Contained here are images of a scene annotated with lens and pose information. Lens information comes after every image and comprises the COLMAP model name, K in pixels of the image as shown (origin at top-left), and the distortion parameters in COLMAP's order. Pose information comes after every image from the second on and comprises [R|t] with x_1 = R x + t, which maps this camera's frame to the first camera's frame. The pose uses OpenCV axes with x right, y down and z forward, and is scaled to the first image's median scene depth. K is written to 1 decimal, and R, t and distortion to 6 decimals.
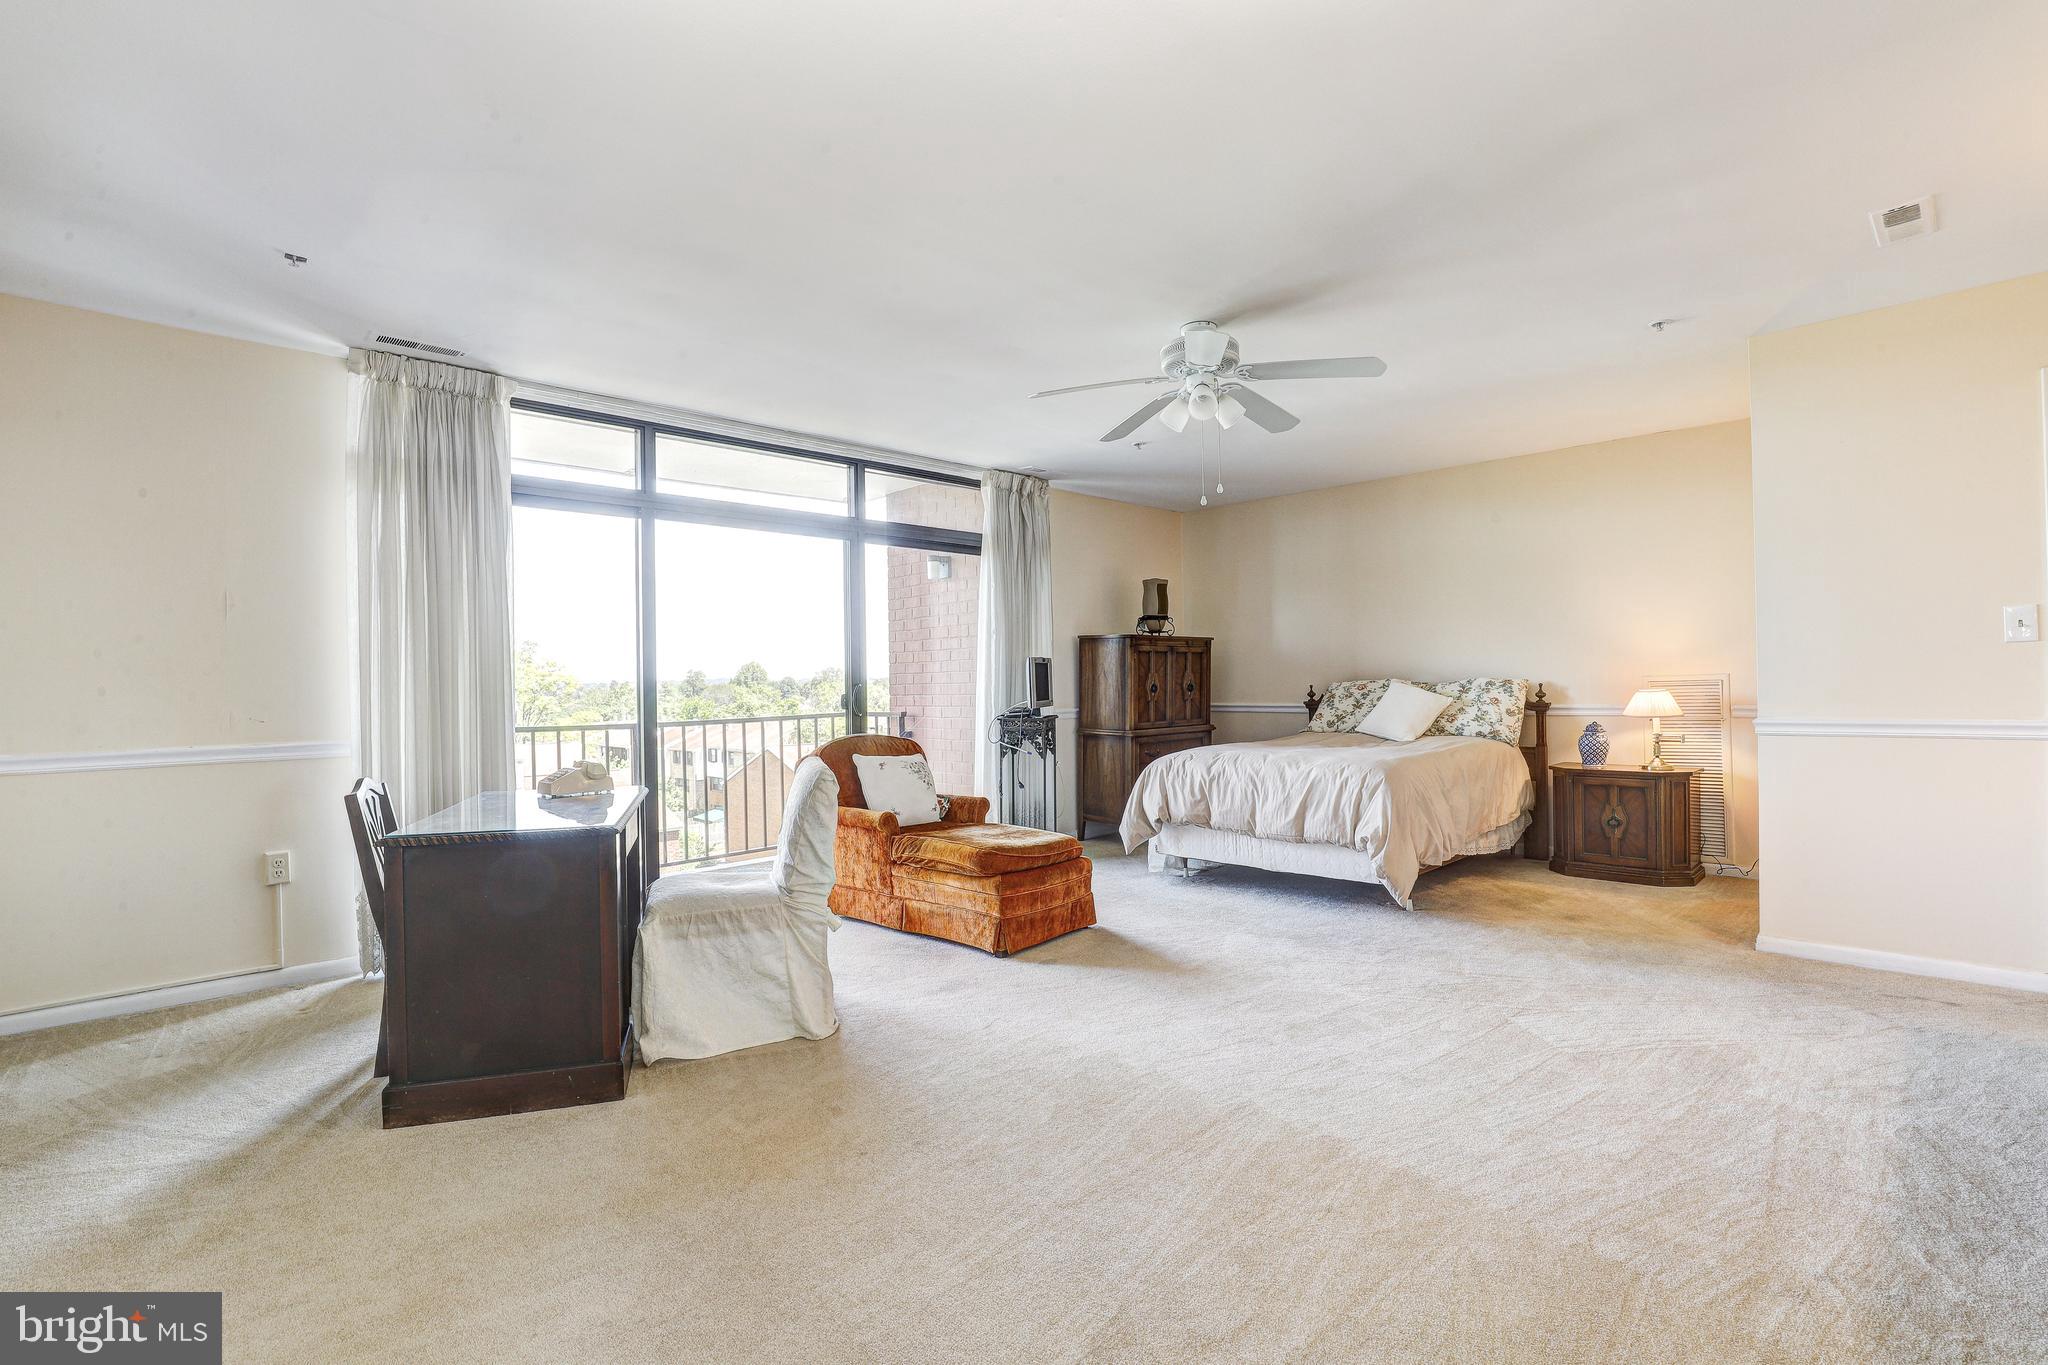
lens RADIAL K [[941.5, 0, 1039.3], [0, 941.5, 689.5], [0, 0, 1]] dist [-0.037840, 0.013276]
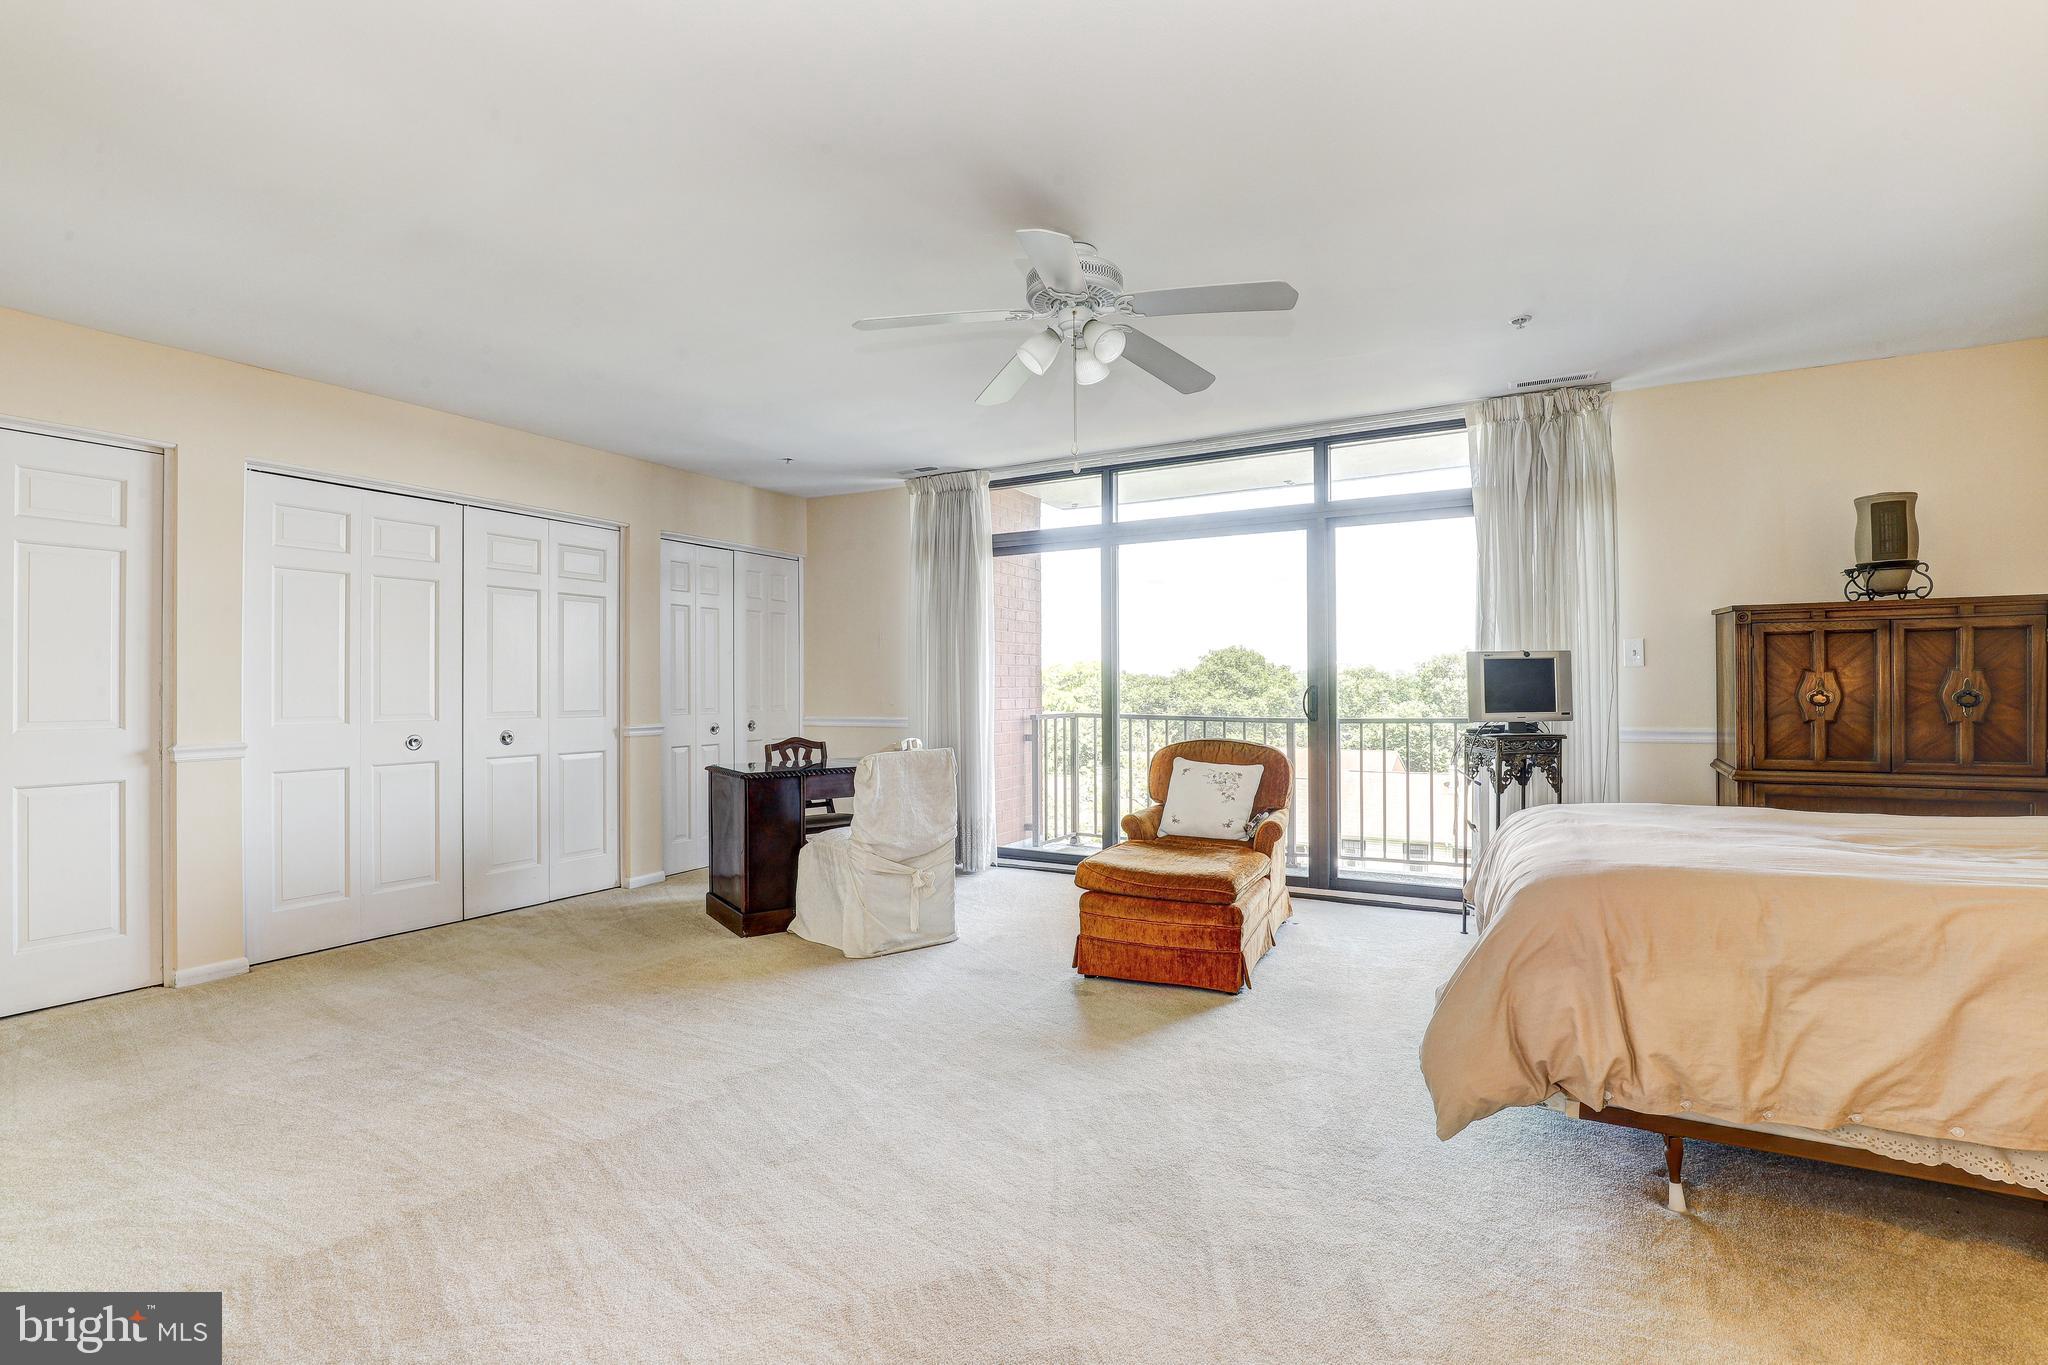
lens RADIAL K [[941.5, 0, 1032.6], [0, 941.5, 680.9], [0, 0, 1]] dist [-0.037840, 0.013276]
pose [[0.276208, -0.001697, -0.961096, 0.526052], [-0.015238, 0.999865, -0.006145, -0.001474], [0.960977, 0.016343, 0.276145, 0.428204]]
